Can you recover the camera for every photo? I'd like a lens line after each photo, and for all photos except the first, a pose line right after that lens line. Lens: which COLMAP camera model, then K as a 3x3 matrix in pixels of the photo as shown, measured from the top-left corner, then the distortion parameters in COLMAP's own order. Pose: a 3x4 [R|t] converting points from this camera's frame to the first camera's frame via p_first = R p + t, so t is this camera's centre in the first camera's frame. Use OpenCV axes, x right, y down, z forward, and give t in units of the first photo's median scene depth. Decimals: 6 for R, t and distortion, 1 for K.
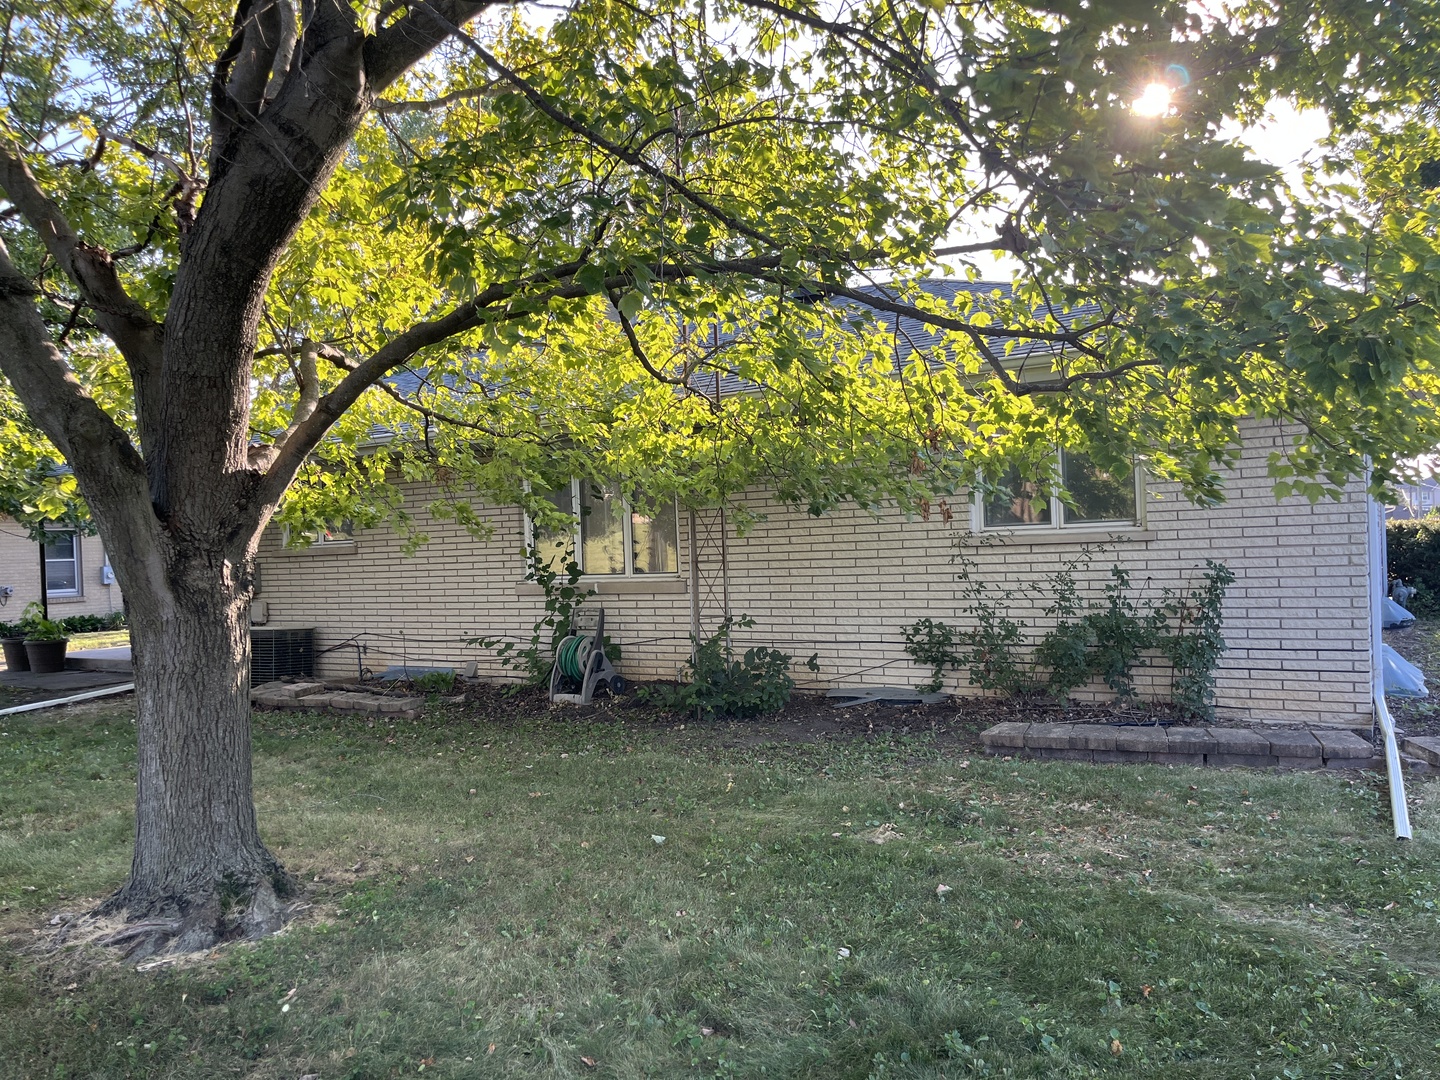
lens RADIAL K [[1086.3, 0, 726.3], [0, 1086.3, 541.2], [0, 0, 1]] dist [0.054775, -0.060438]
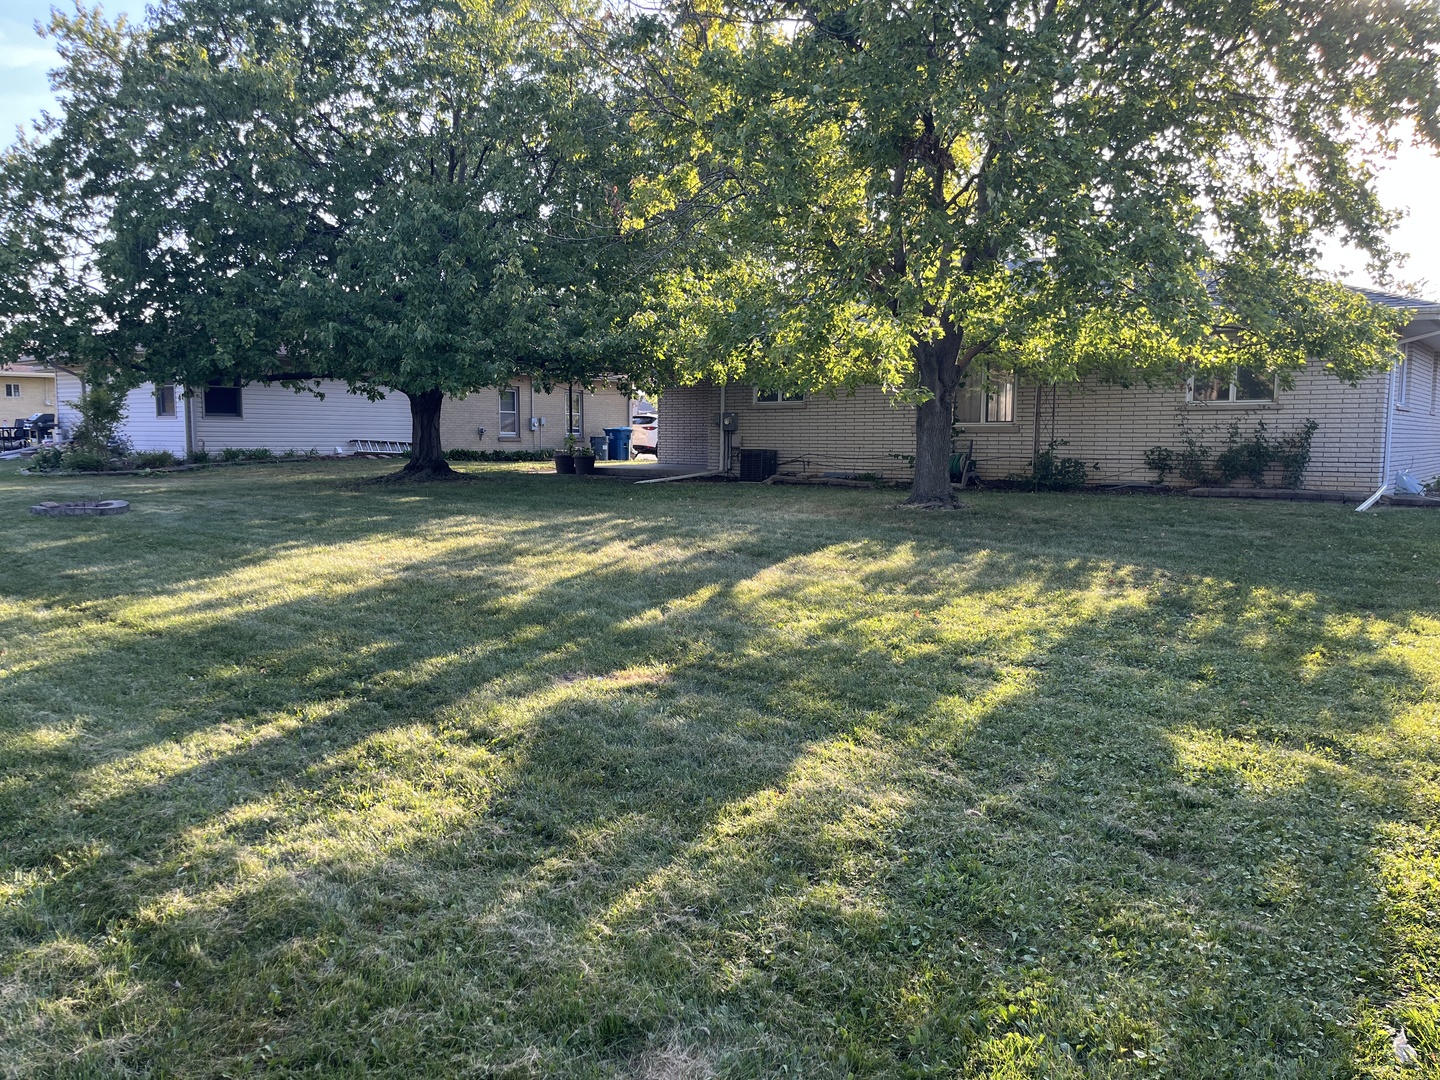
lens RADIAL K [[1086.3, 0, 726.3], [0, 1086.3, 541.2], [0, 0, 1]] dist [0.054775, -0.060438]
pose [[0.991033, 0.053814, -0.122299, -0.342028], [-0.041213, 0.993793, 0.103326, 0.068816], [0.127100, -0.097359, 0.987100, -1.081526]]
